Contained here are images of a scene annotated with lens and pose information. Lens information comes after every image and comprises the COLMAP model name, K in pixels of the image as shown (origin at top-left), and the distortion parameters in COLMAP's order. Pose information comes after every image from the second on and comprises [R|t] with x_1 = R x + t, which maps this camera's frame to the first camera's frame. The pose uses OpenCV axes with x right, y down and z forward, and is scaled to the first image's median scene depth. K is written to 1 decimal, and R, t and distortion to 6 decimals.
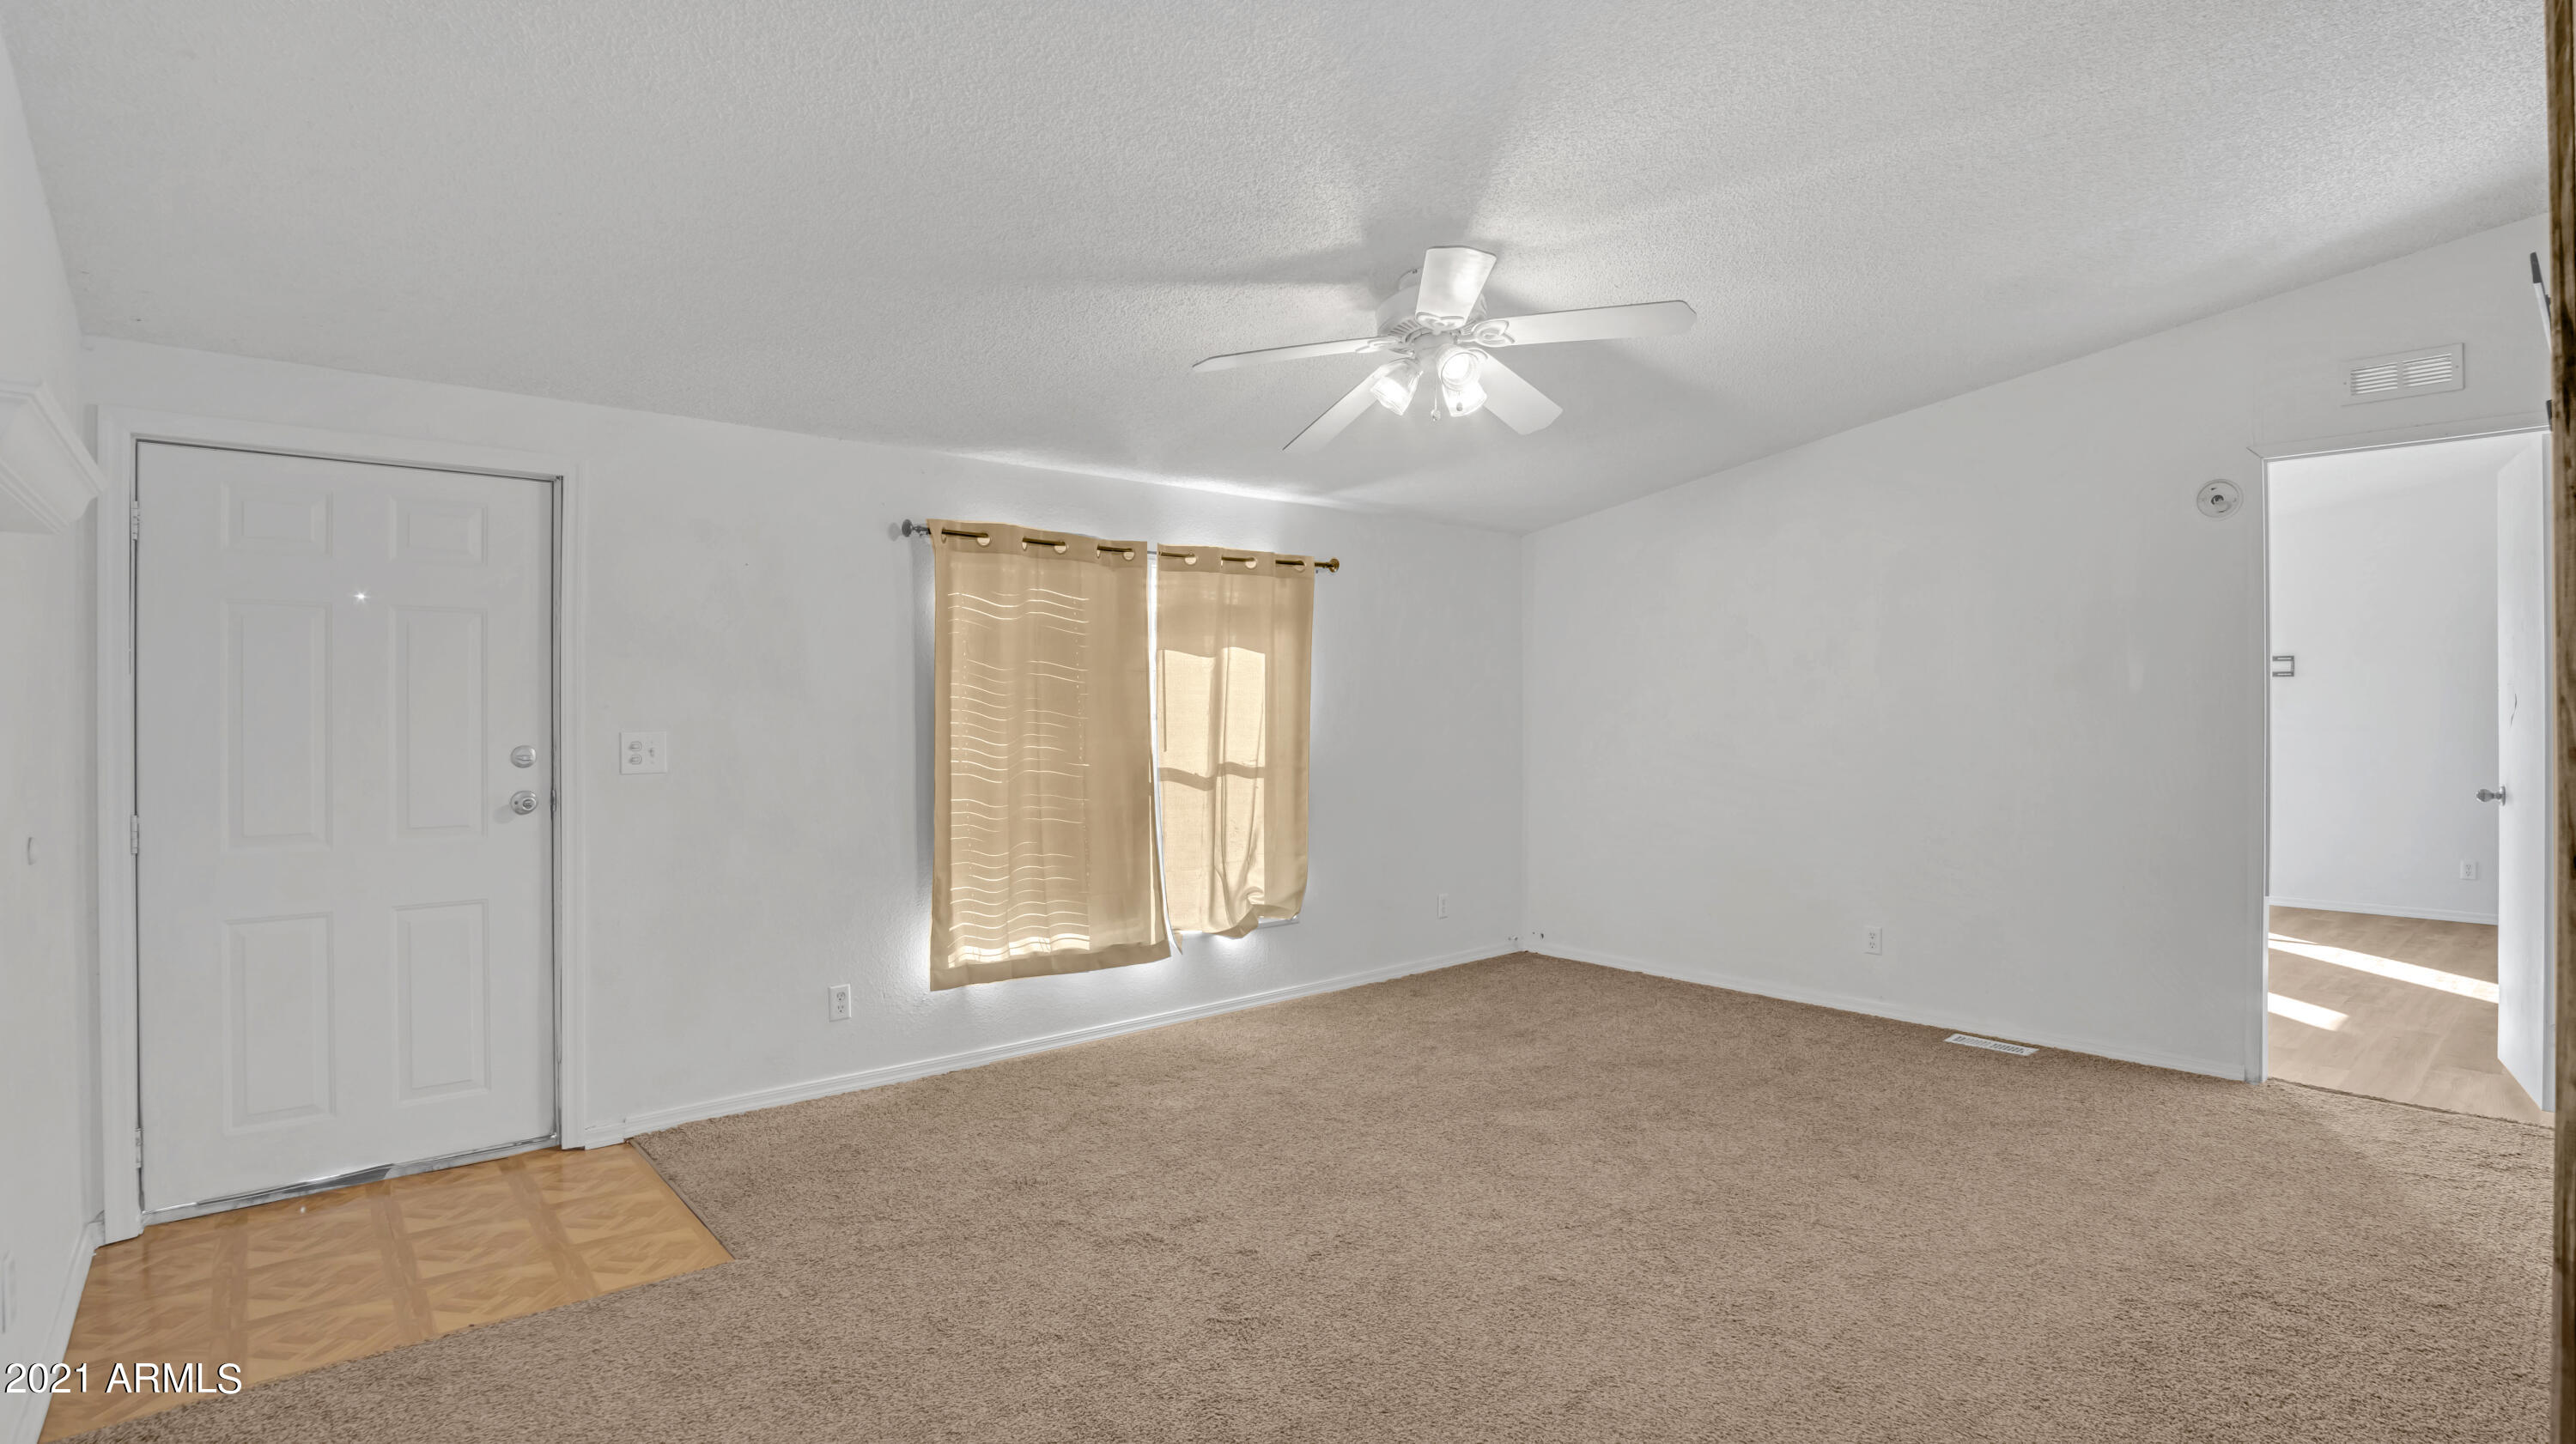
lens RADIAL K [[1250.5, 0, 1291.1], [0, 1250.5, 720.8], [0, 0, 1]] dist [-0.002261, -0.000259]
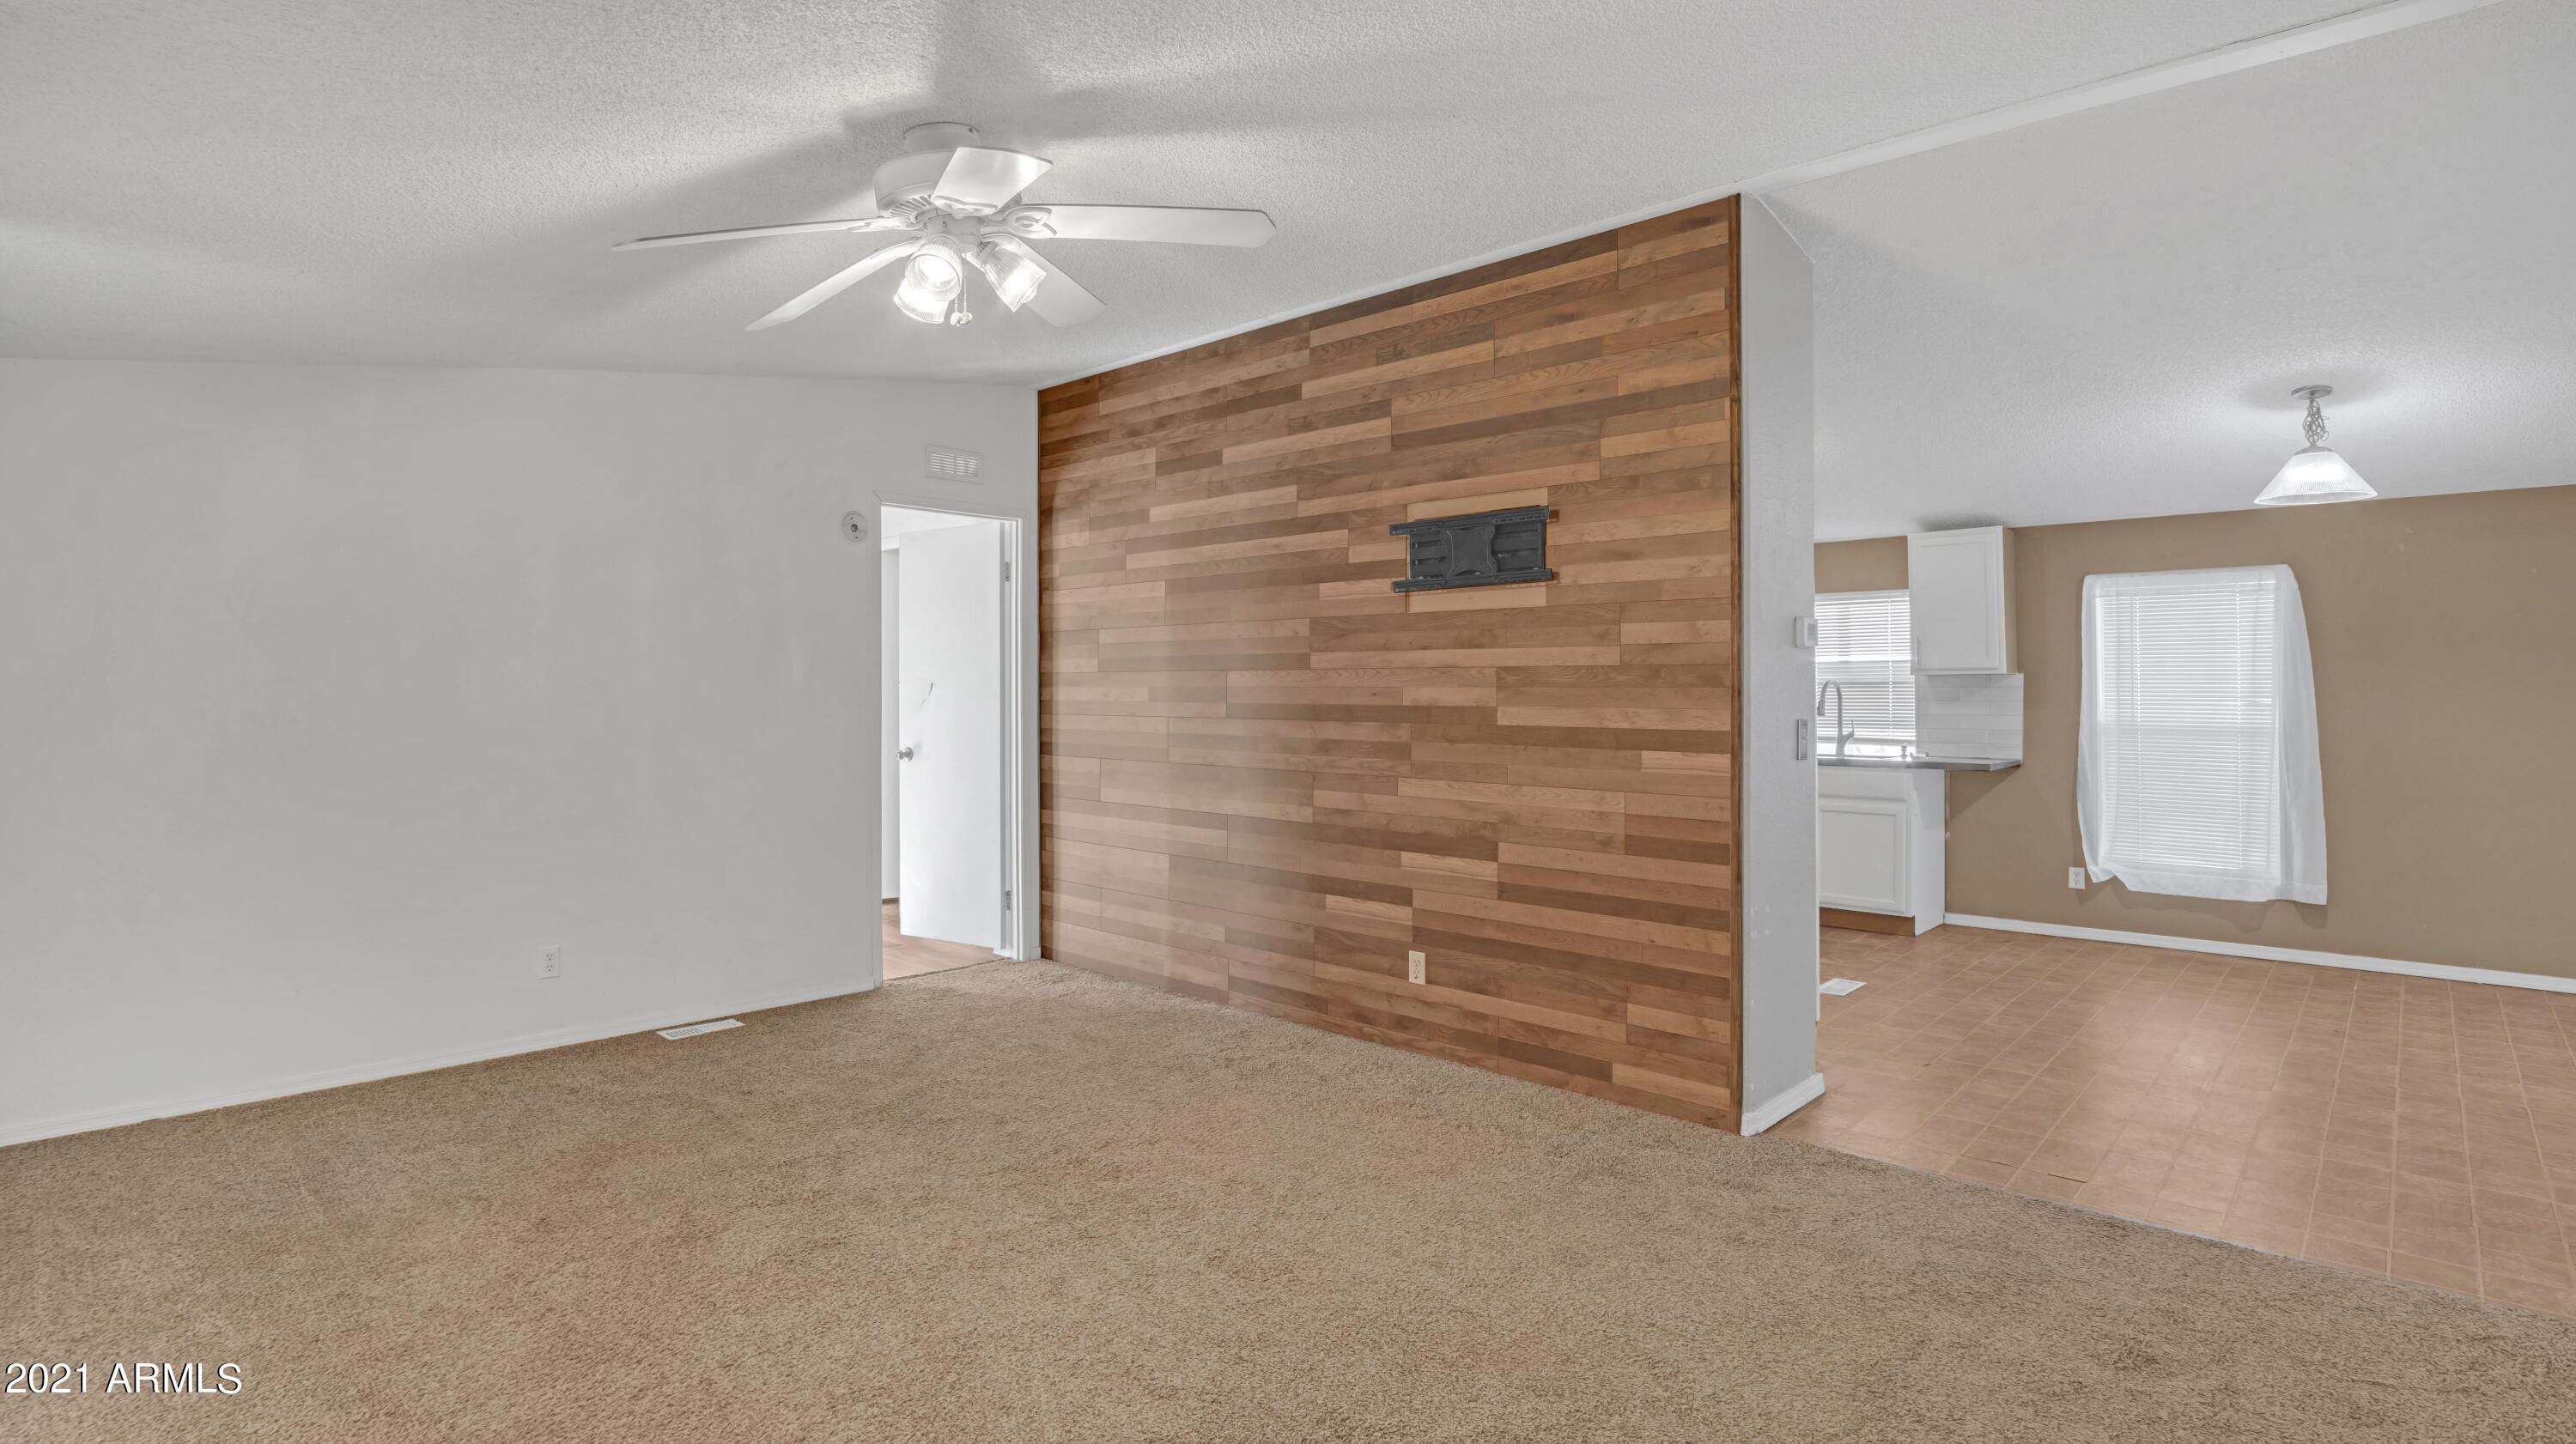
lens RADIAL K [[1250.5, 0, 1291.2], [0, 1250.5, 709.7], [0, 0, 1]] dist [-0.002261, -0.000259]
pose [[-0.106224, -0.011614, 0.994274, -0.540257], [0.003269, 0.999922, 0.012029, -0.009956], [-0.994337, 0.004528, -0.106178, 0.699586]]
